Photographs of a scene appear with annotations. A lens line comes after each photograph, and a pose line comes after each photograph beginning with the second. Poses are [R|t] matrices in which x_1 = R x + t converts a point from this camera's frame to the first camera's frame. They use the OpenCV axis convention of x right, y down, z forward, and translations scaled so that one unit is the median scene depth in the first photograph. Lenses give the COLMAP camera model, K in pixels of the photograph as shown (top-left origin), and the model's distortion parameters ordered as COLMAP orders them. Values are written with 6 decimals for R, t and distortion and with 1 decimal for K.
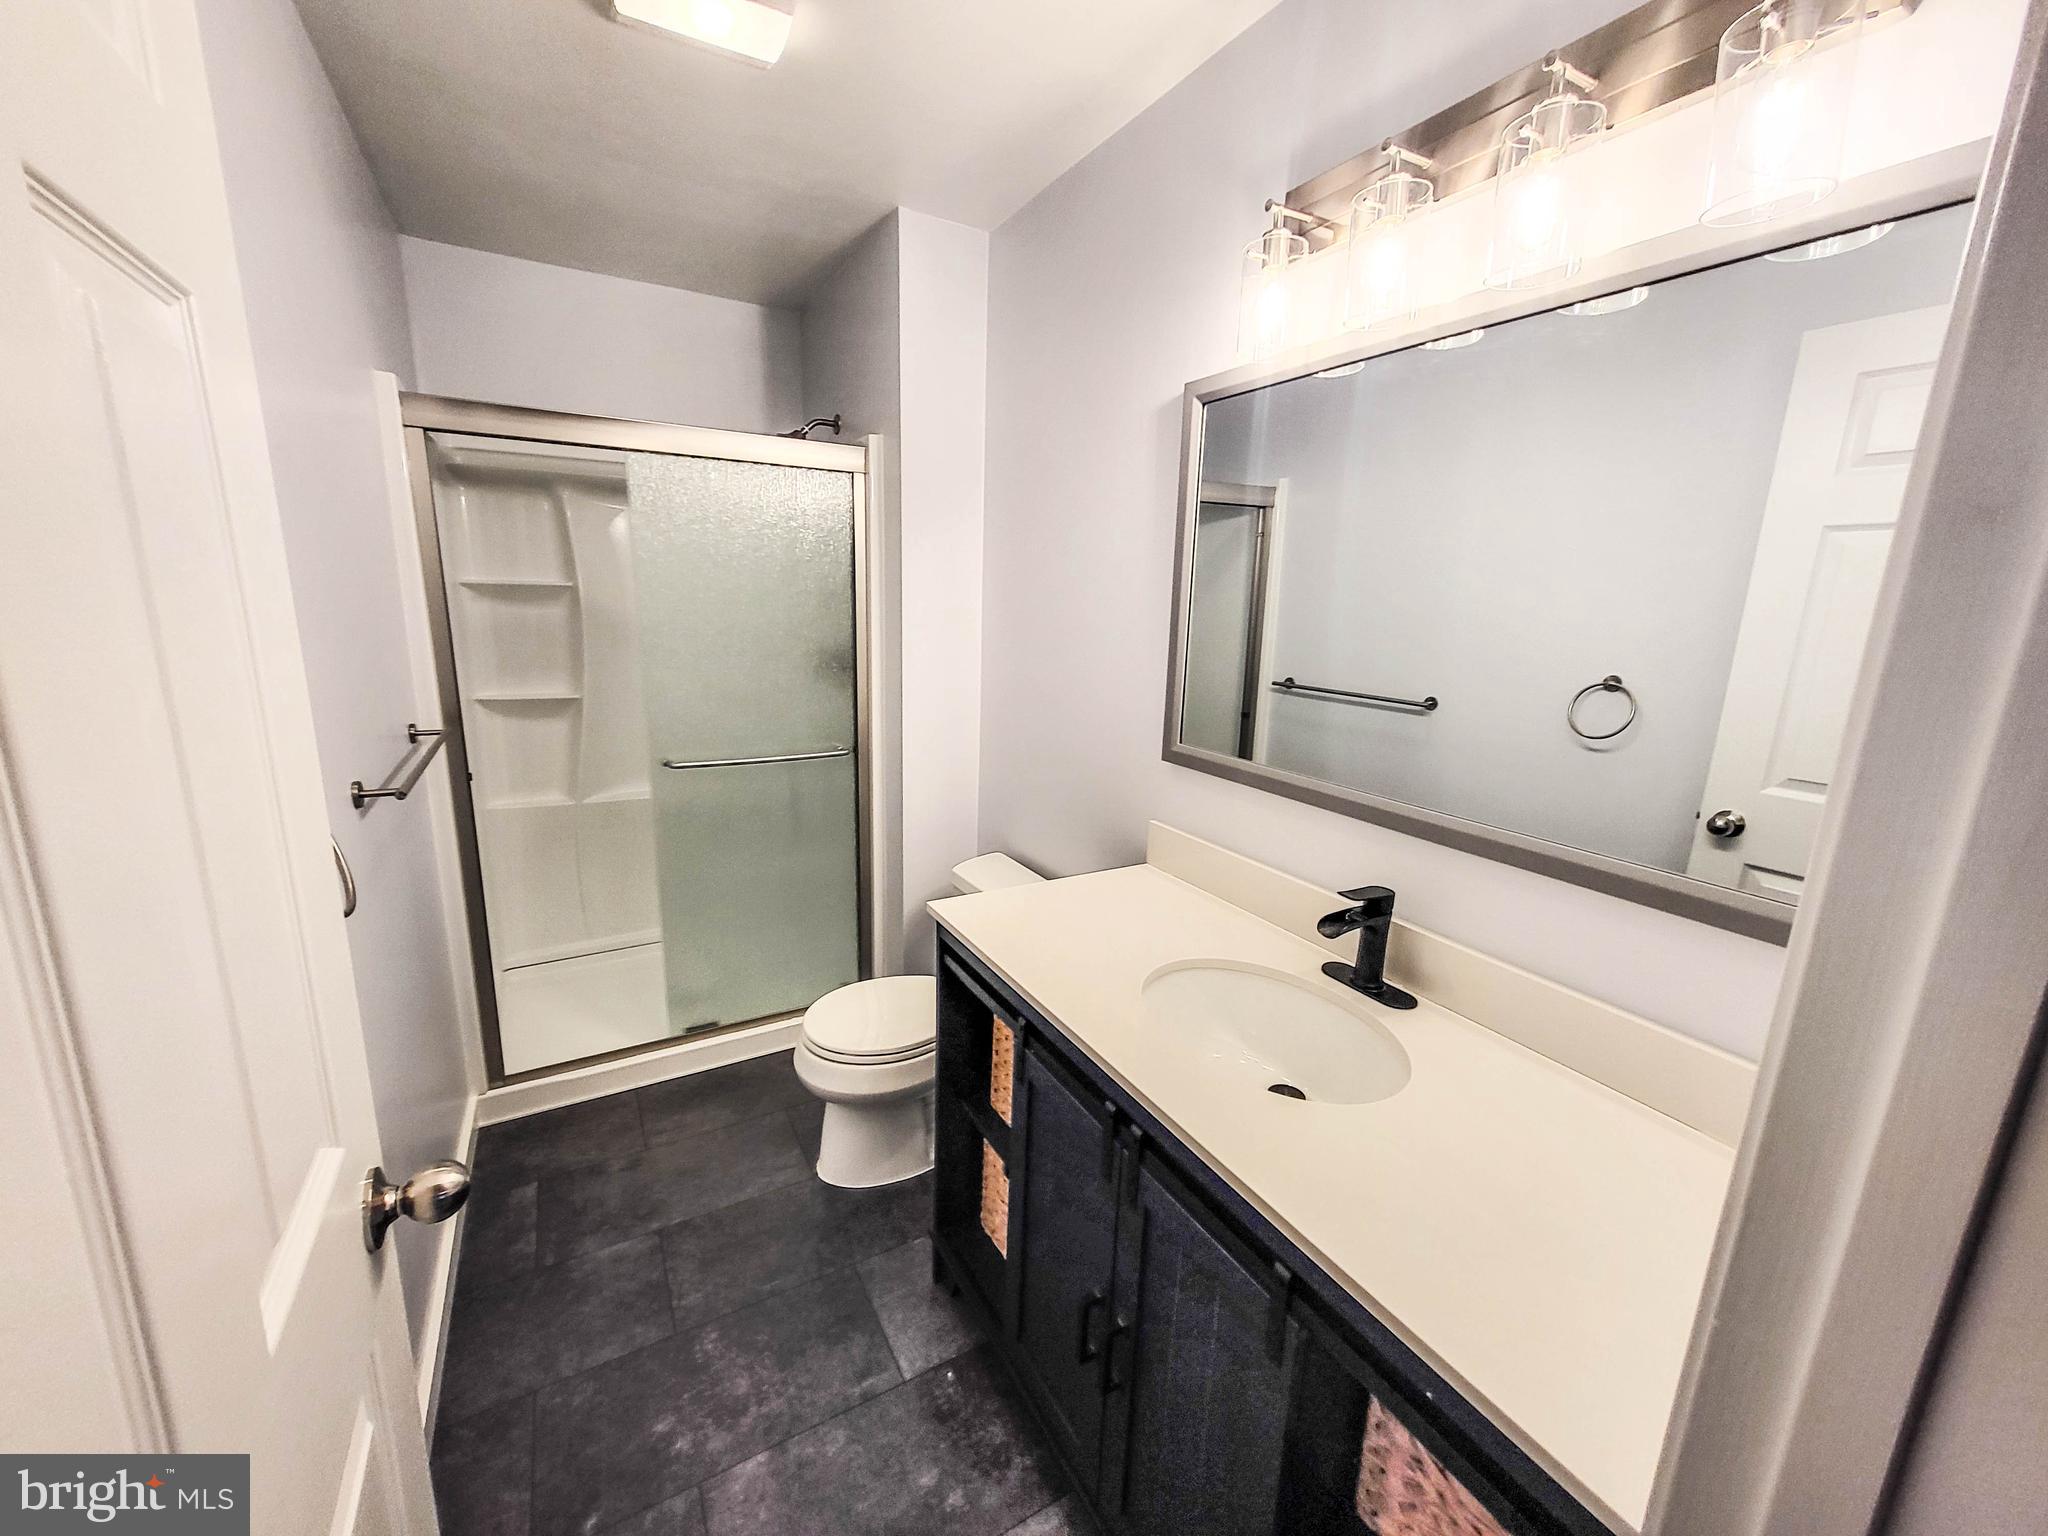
lens RADIAL K [[798.1, 0, 1027.8], [0, 798.1, 769.3], [0, 0, 1]] dist [0.008169, -0.000328]
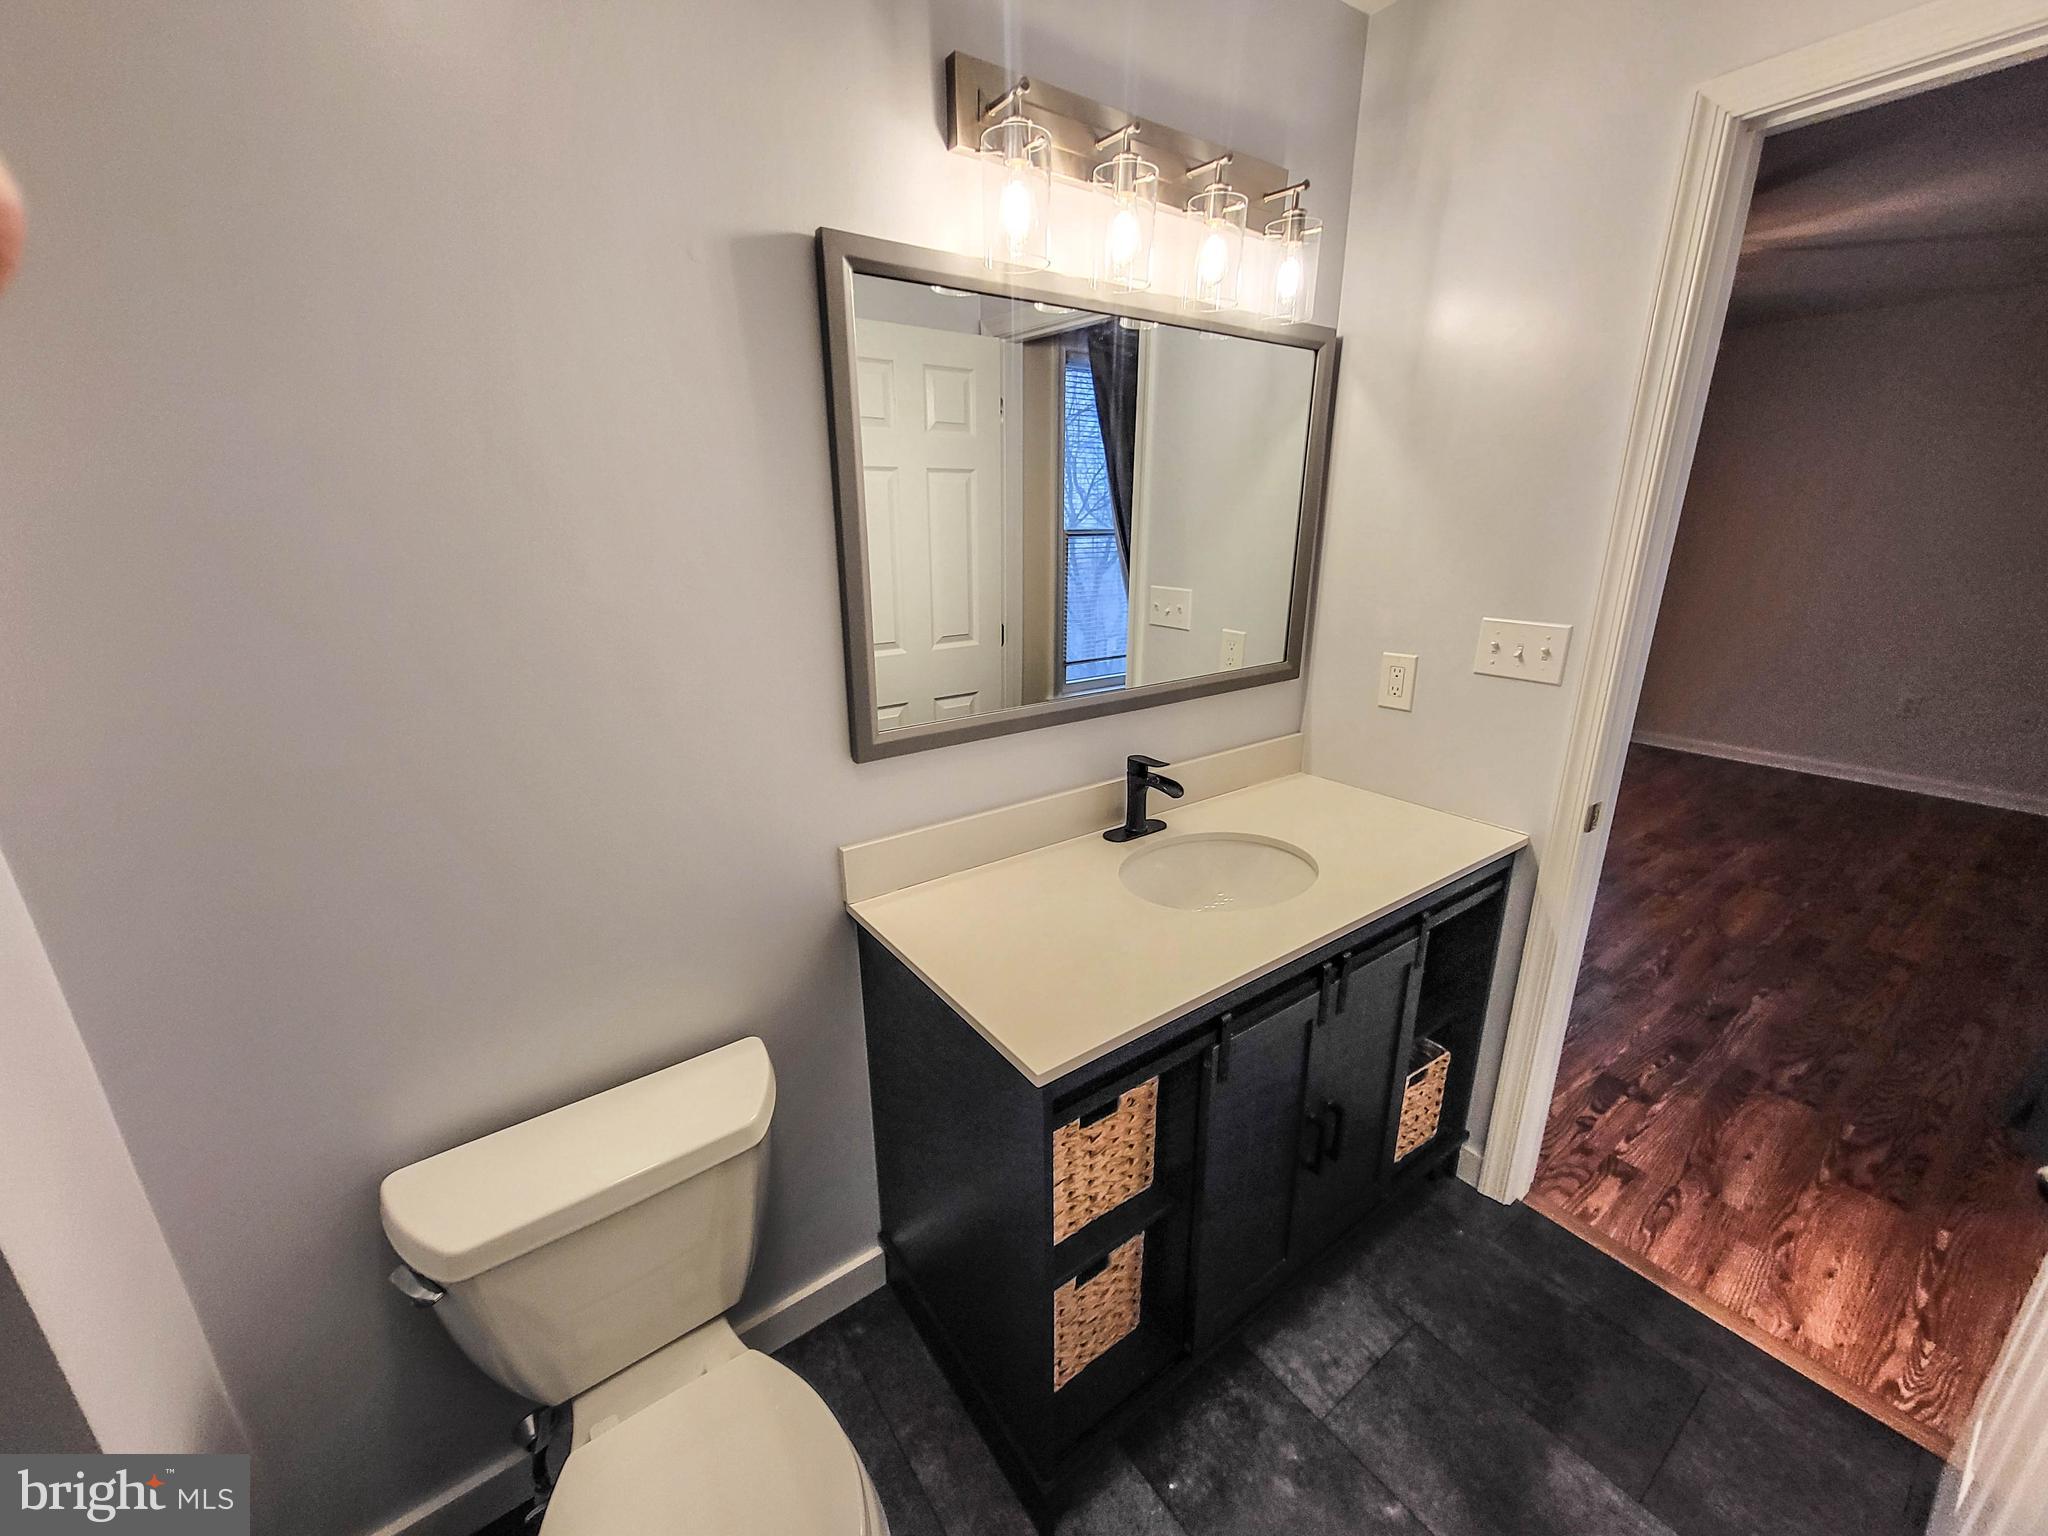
lens RADIAL K [[798.1, 0, 1033.2], [0, 798.1, 763.4], [0, 0, 1]] dist [0.008169, -0.000328]
pose [[-0.093627, -0.322502, 0.941927, -0.703981], [0.223636, 0.915094, 0.335544, -0.285419], [-0.970165, 0.242065, -0.013554, 1.074035]]
